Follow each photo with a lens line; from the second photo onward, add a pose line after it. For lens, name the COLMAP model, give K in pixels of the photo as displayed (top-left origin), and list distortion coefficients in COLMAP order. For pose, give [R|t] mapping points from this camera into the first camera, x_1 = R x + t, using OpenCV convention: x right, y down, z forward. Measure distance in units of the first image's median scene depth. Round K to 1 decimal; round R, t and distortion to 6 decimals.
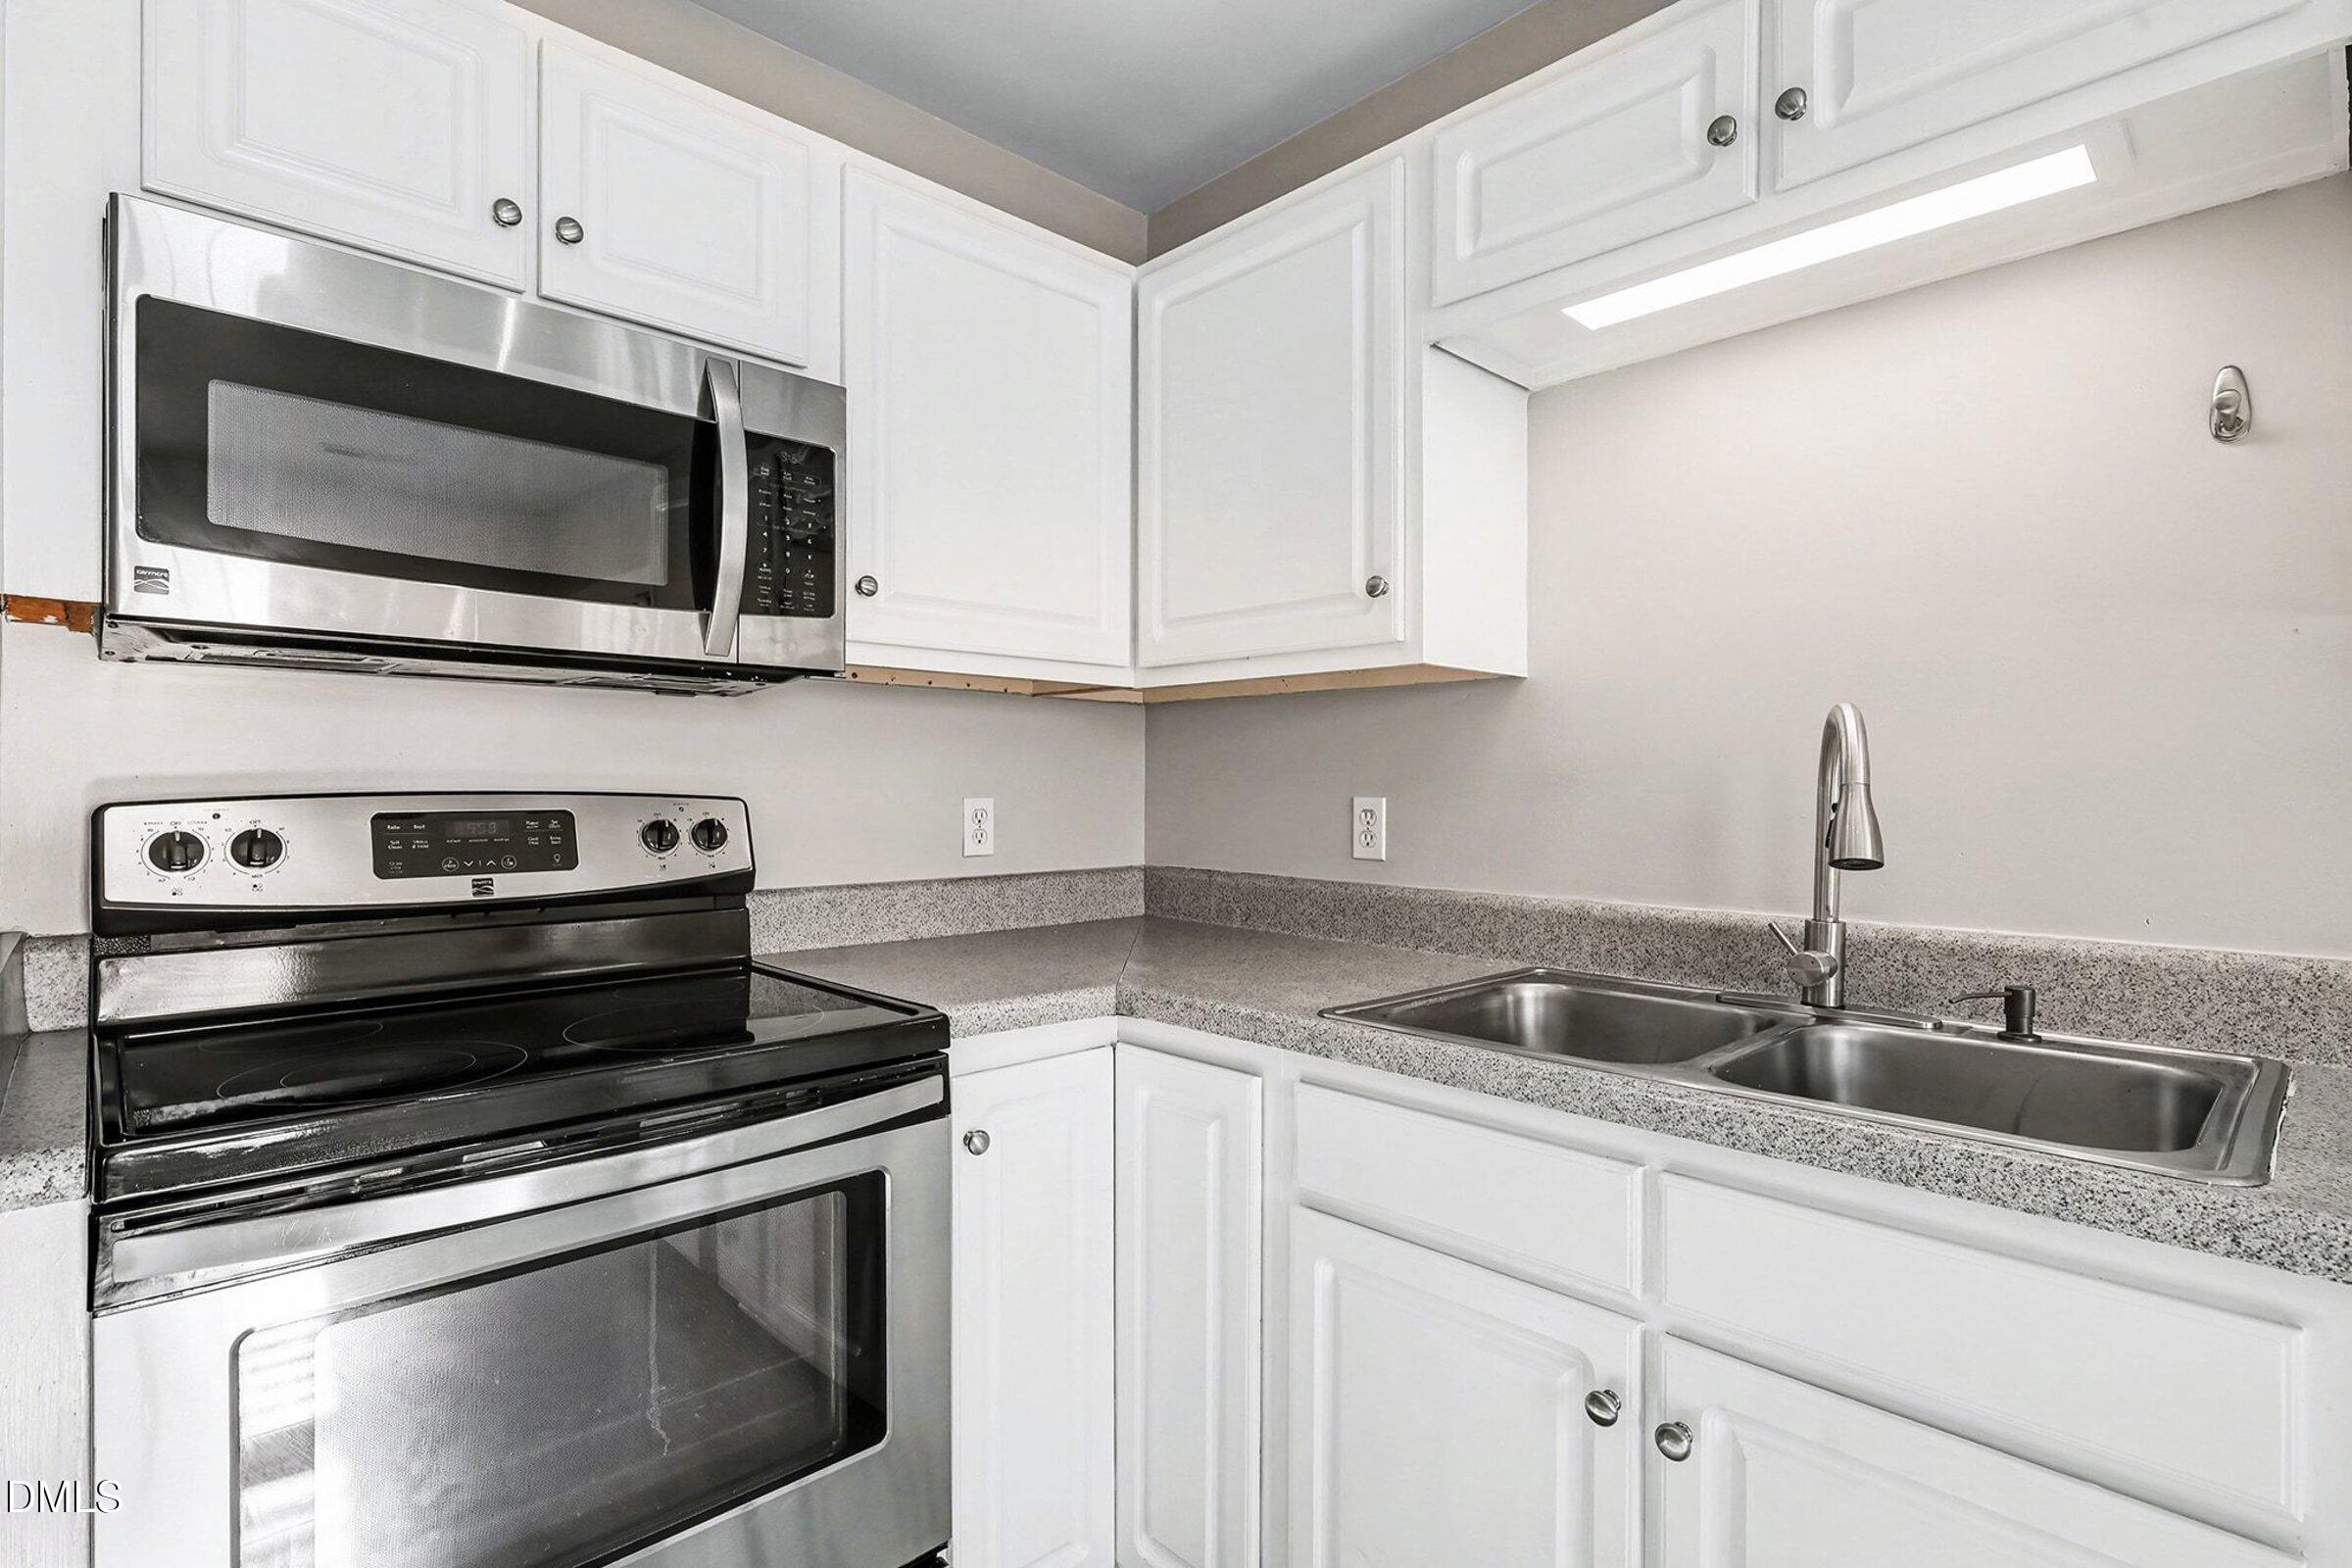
lens RADIAL K [[1131.4, 0, 1181.4], [0, 1131.4, 831.6], [0, 0, 1]] dist [0.001100, -0.000048]
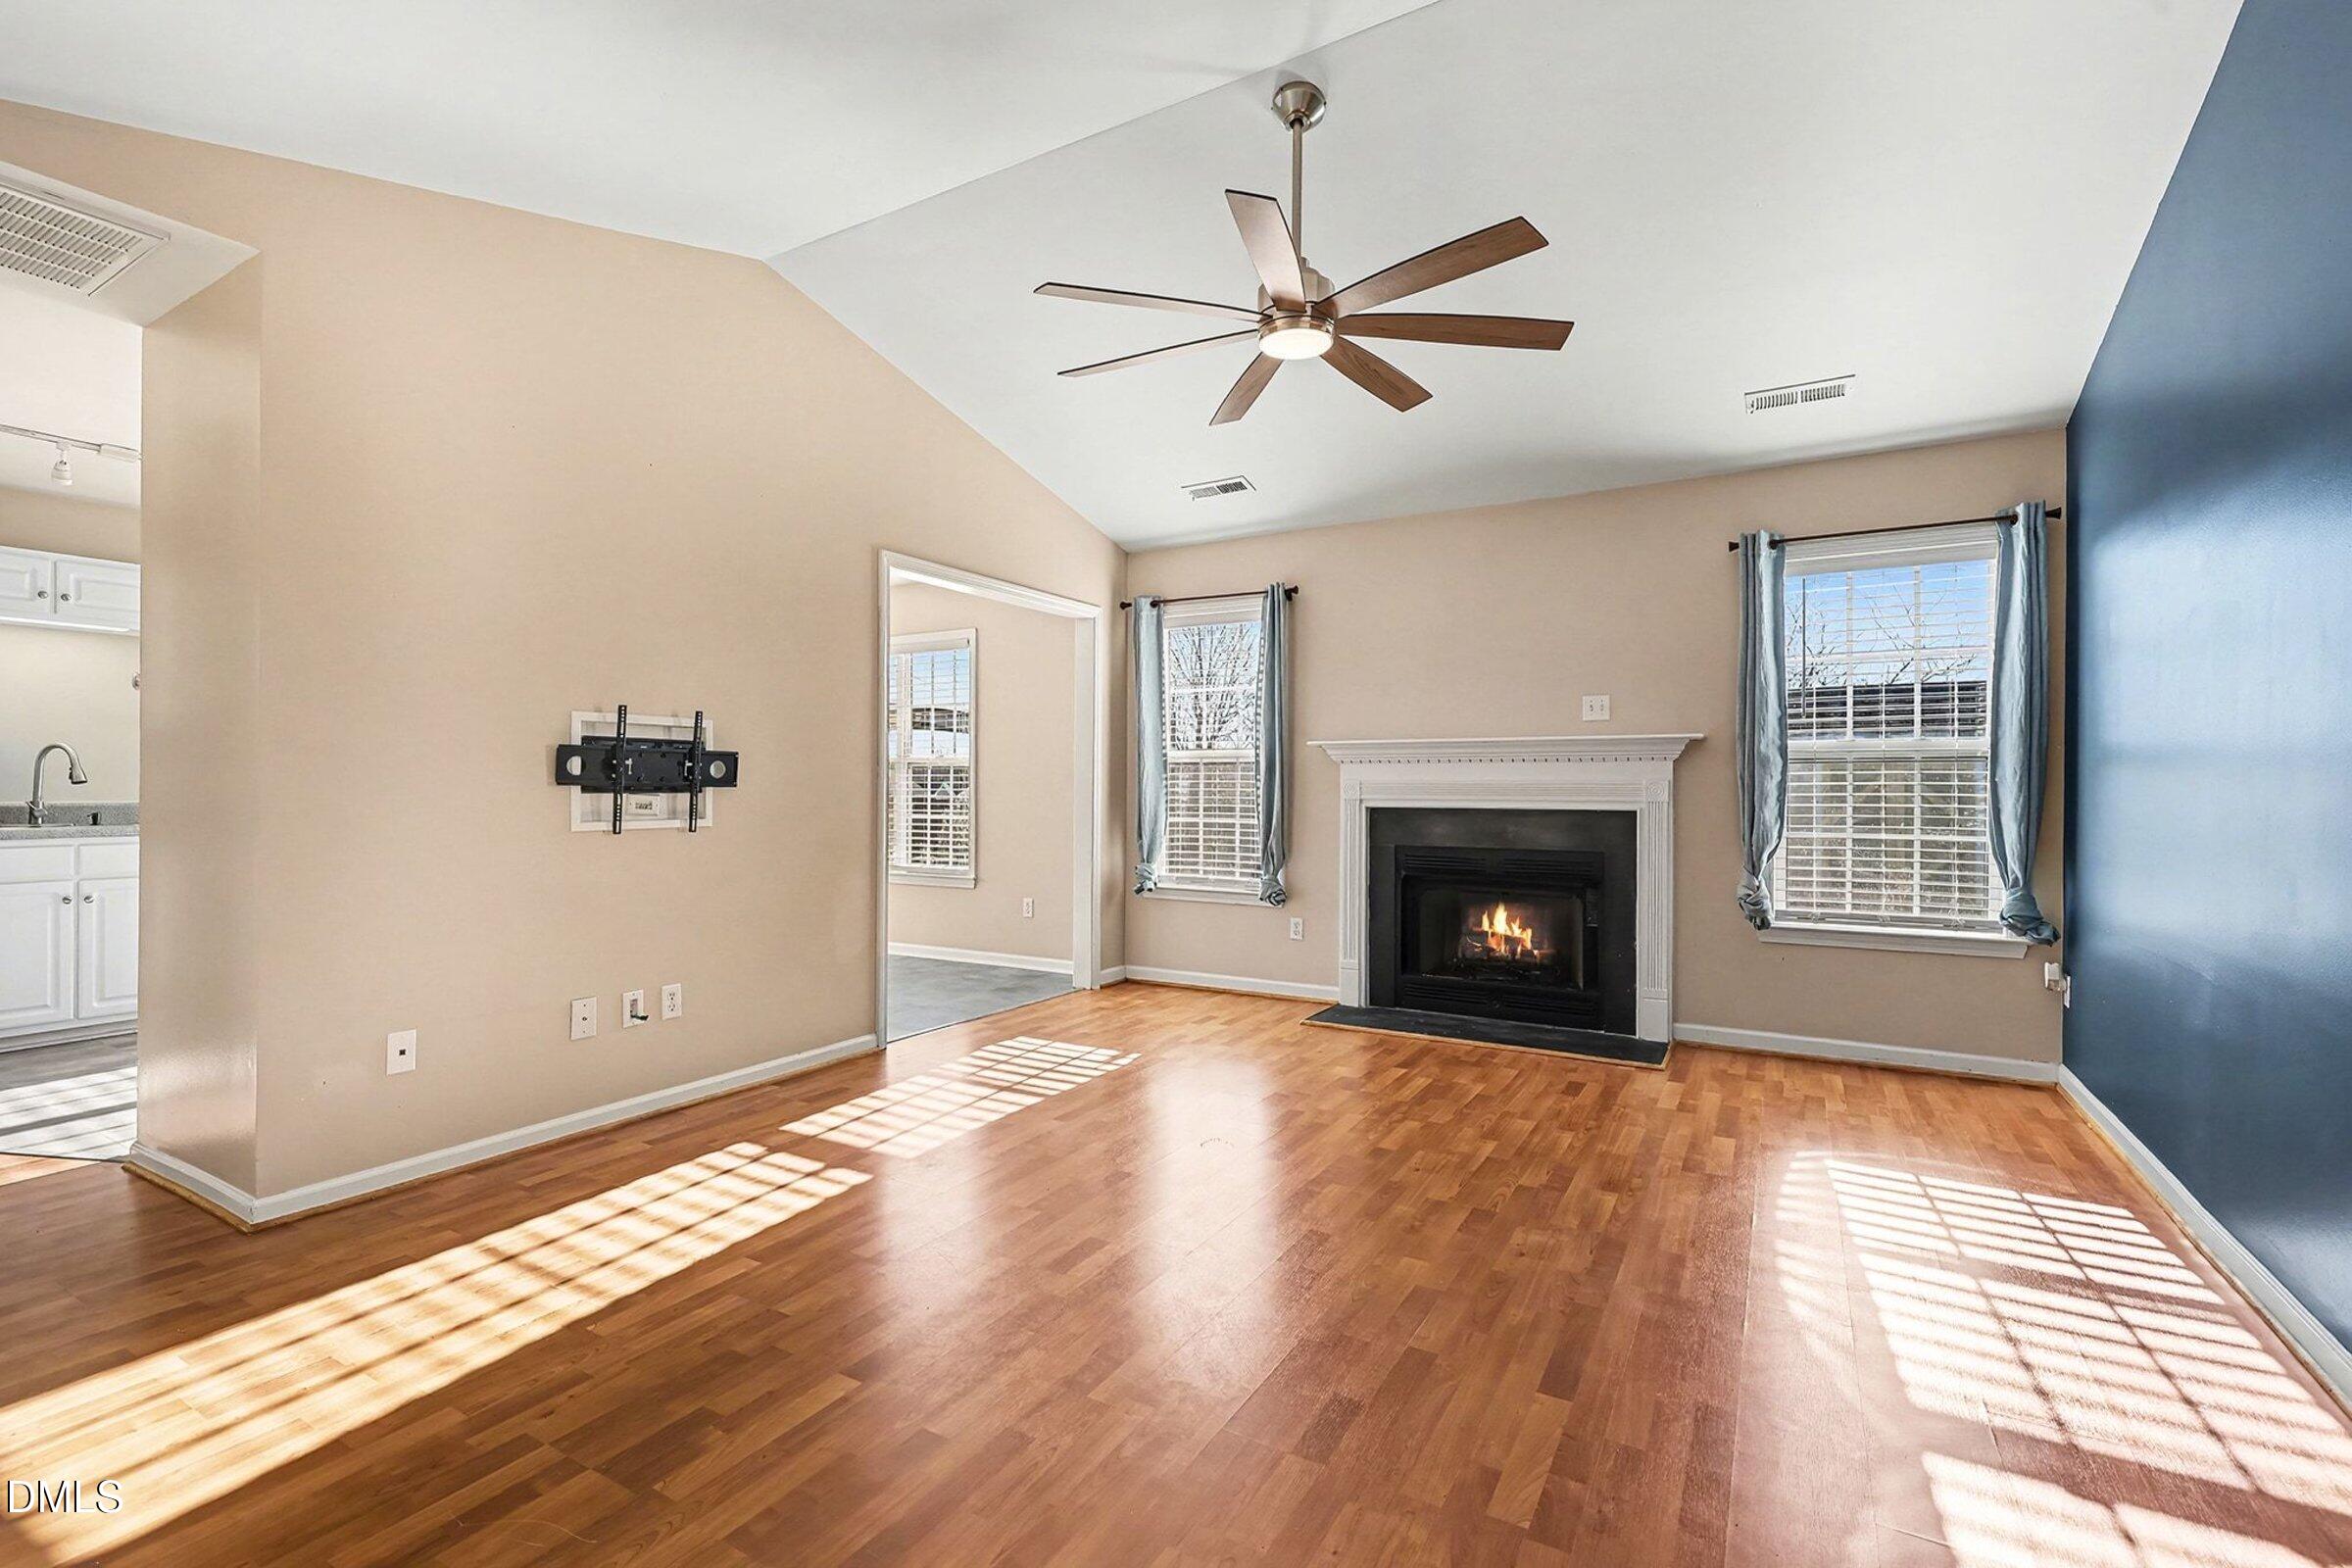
lens RADIAL K [[1047.9, 0, 1176.0], [0, 1047.9, 784.0], [0, 0, 1]] dist [-0.000914, -0.000038]
pose [[-0.274158, -0.005160, 0.961671, -4.243843], [-0.002095, 0.999986, 0.004769, 0.012911], [-0.961682, -0.000707, -0.274165, -1.850893]]
